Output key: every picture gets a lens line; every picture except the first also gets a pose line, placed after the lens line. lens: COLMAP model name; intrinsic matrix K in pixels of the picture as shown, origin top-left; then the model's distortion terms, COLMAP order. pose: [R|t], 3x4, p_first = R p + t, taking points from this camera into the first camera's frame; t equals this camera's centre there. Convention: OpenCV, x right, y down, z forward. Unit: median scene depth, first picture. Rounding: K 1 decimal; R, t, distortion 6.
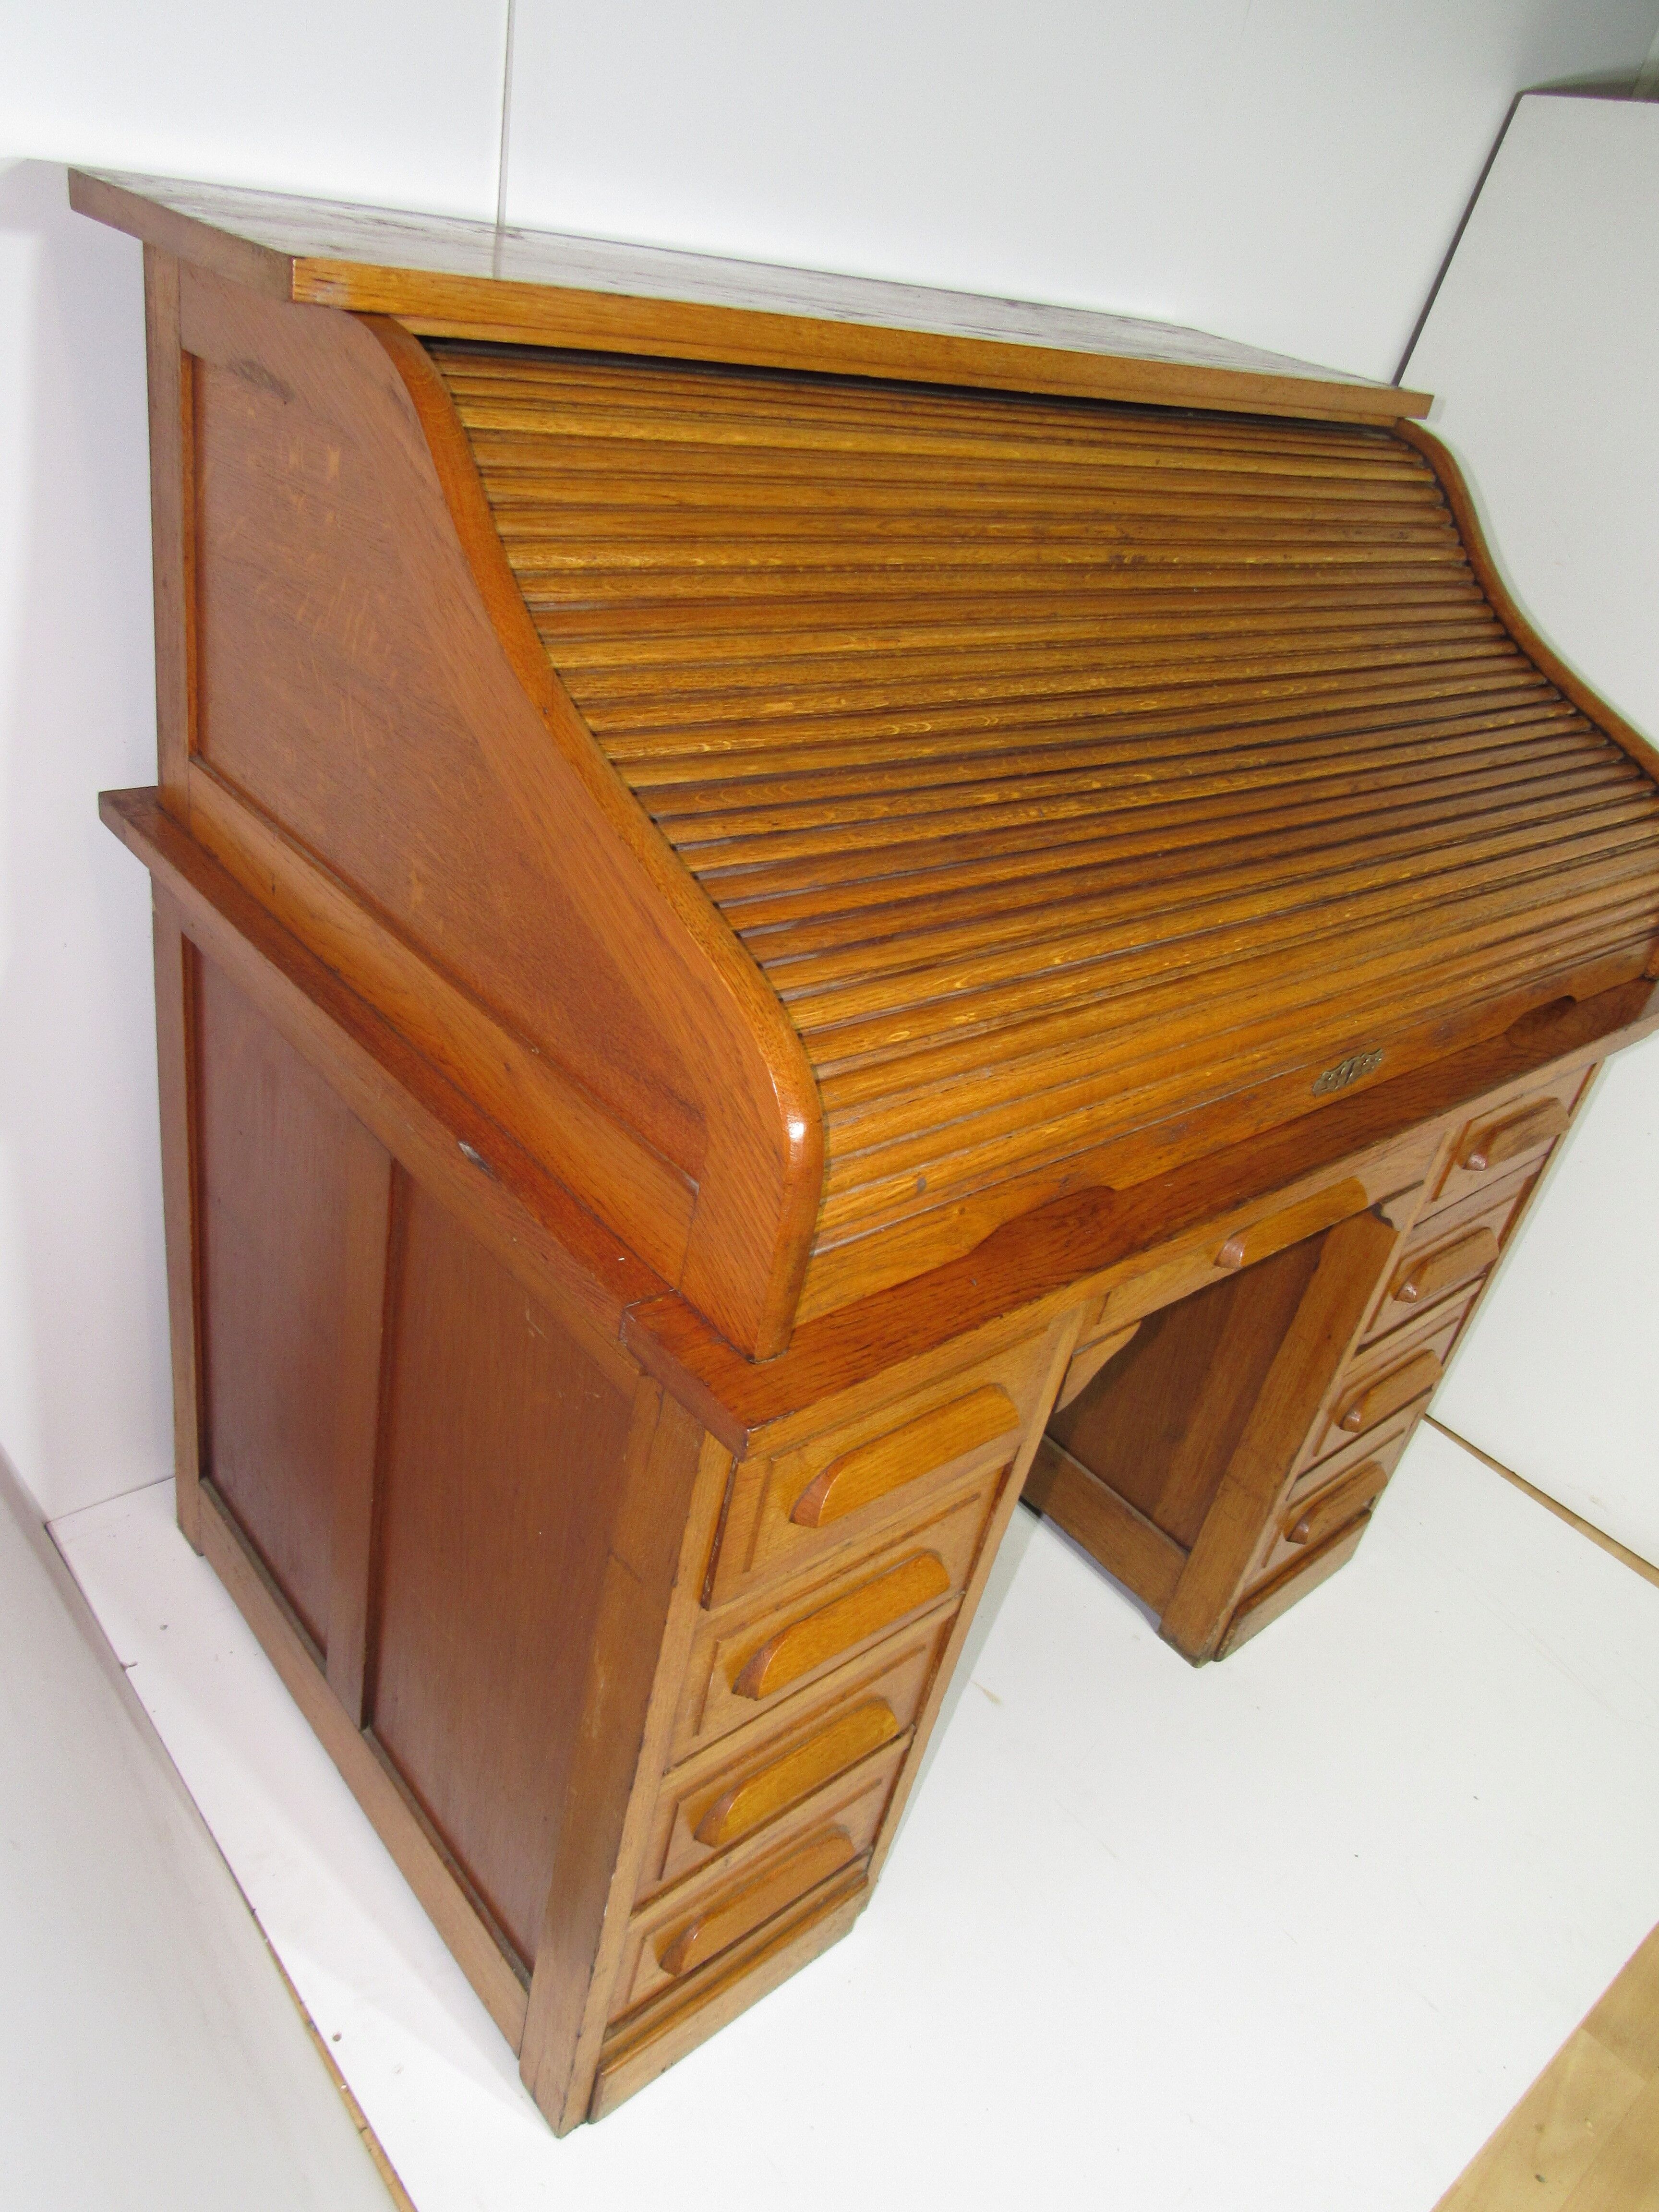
lens RADIAL K [[1571.3, 0, 821.8], [0, 1571.3, 1098.9], [0, 0, 1]] dist [-0.009642, -0.000017]
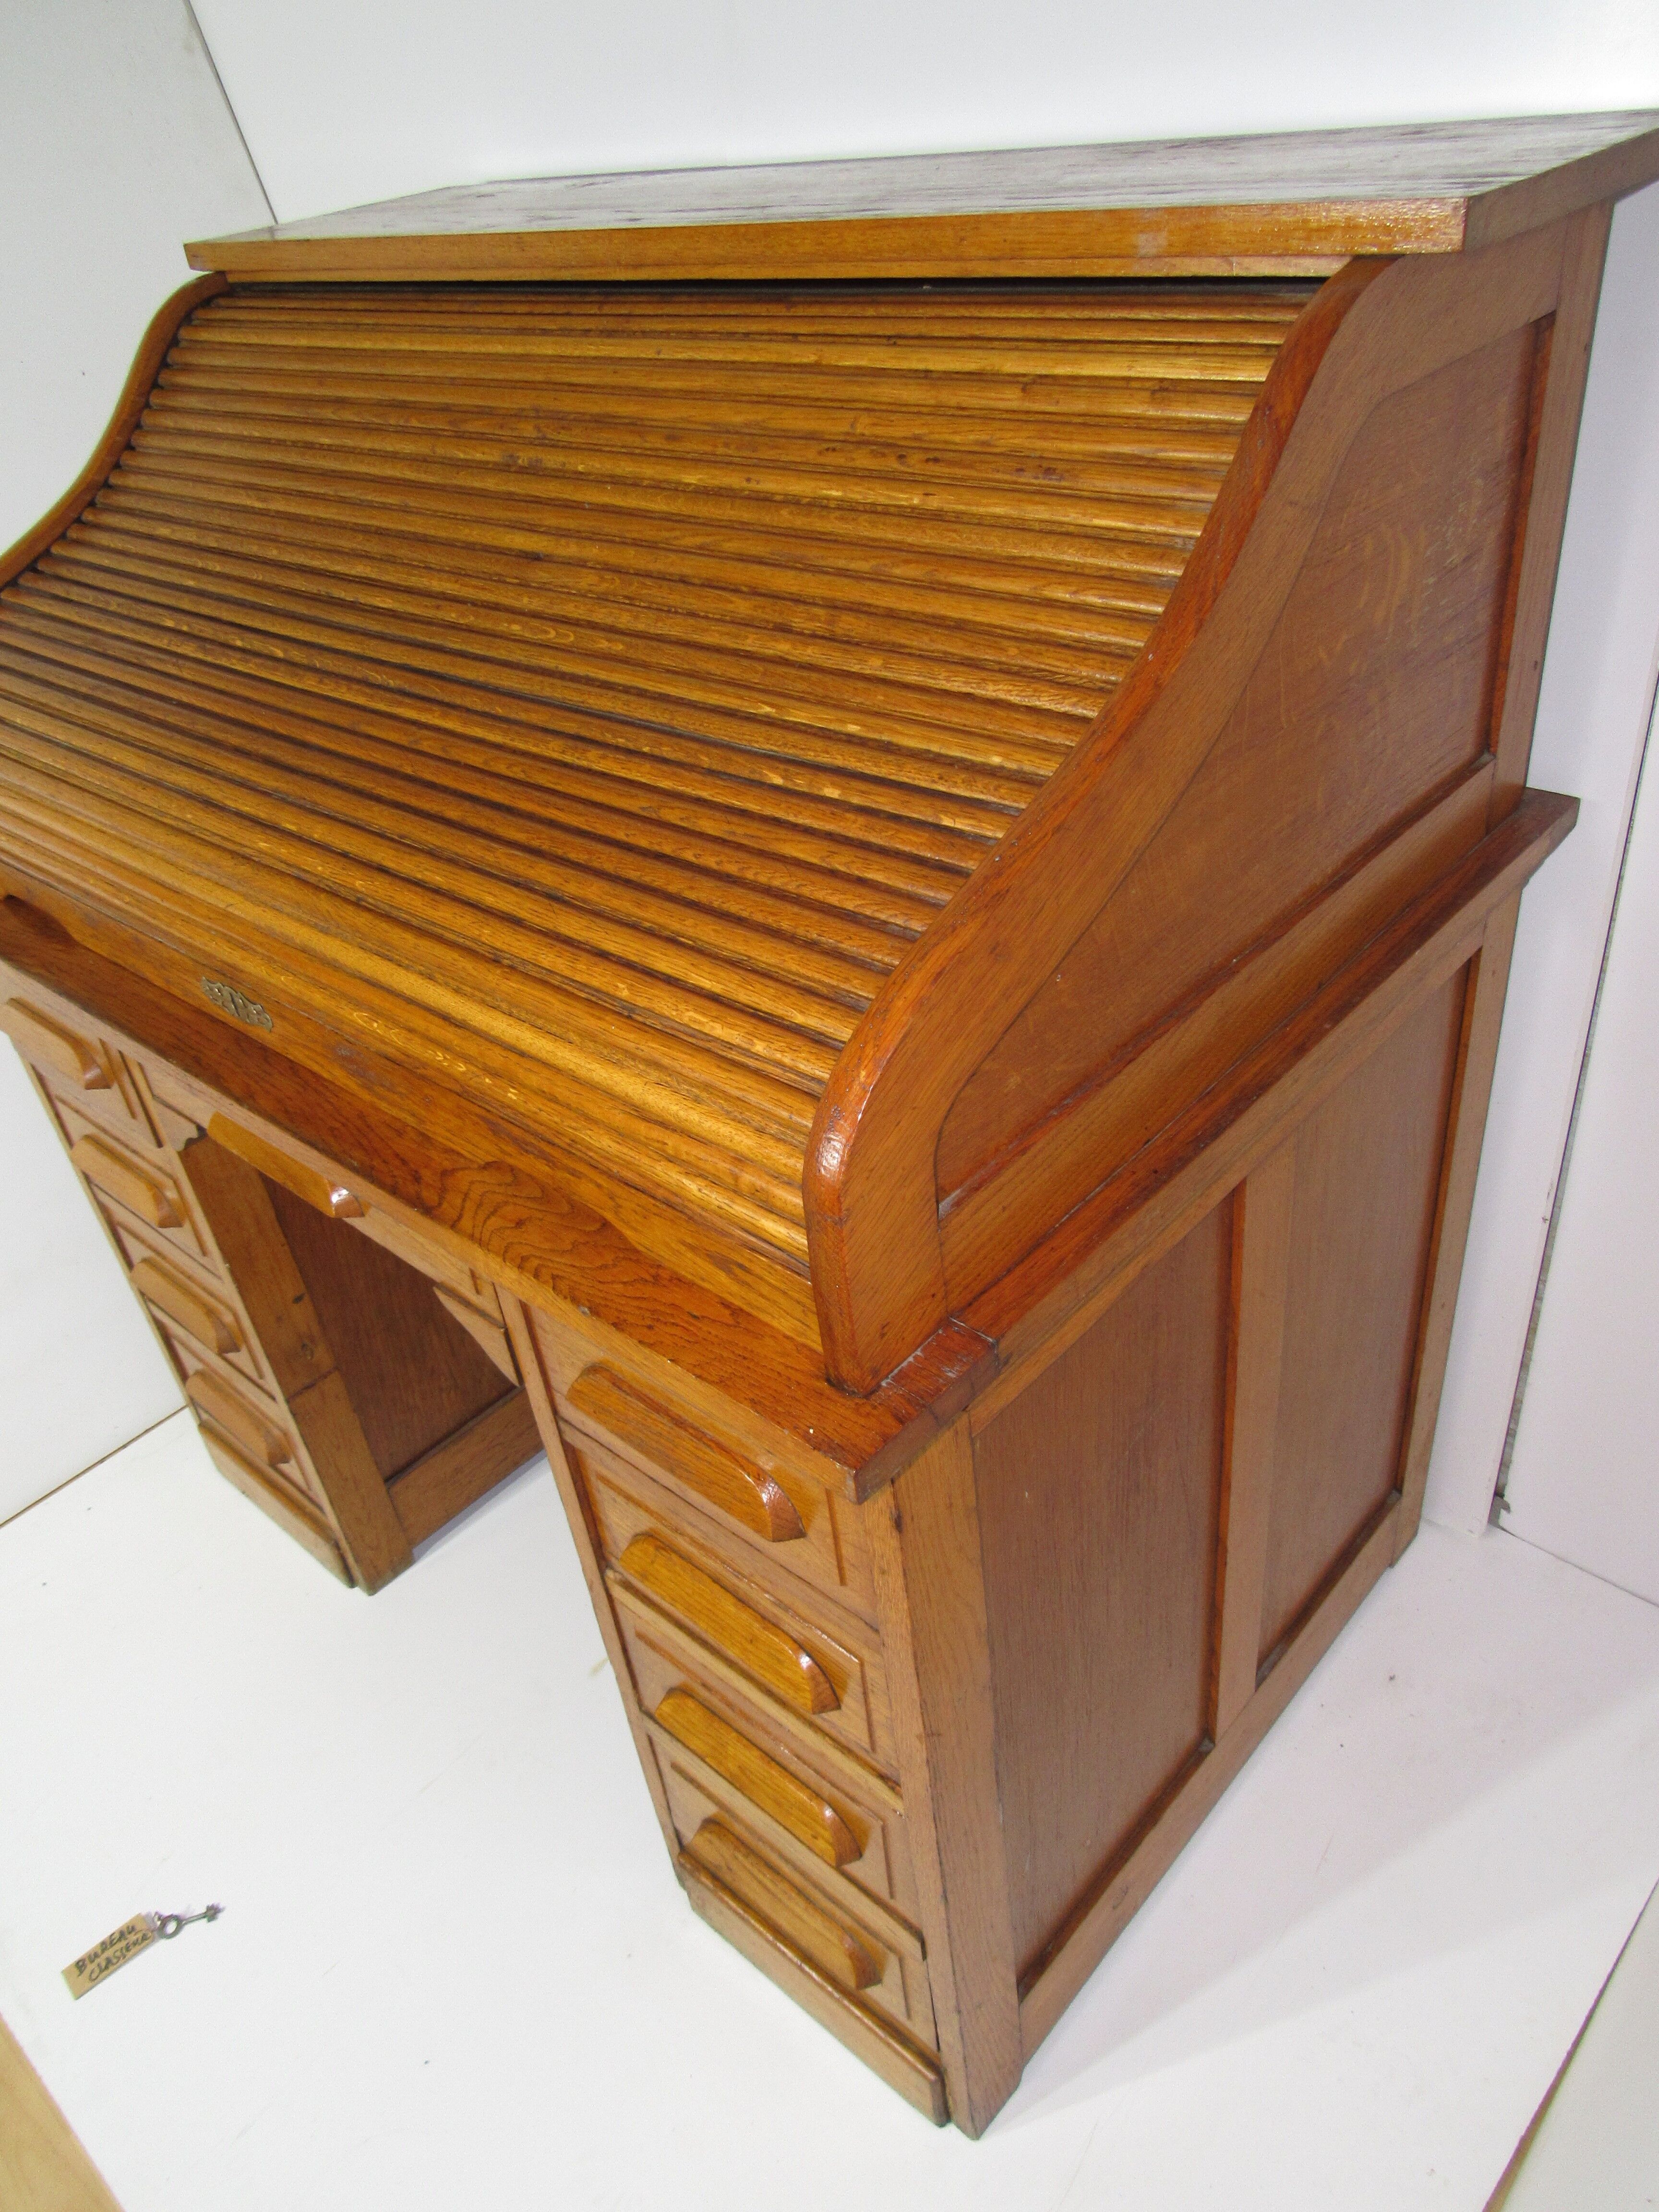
lens RADIAL K [[1571.3, 0, 822.3], [0, 1571.3, 1115.6], [0, 0, 1]] dist [-0.009642, -0.000017]
pose [[0.099696, 0.385574, -0.917275, 1.198416], [-0.410041, 0.855872, 0.315197, -0.382537], [0.906602, 0.344697, 0.243429, 1.084191]]
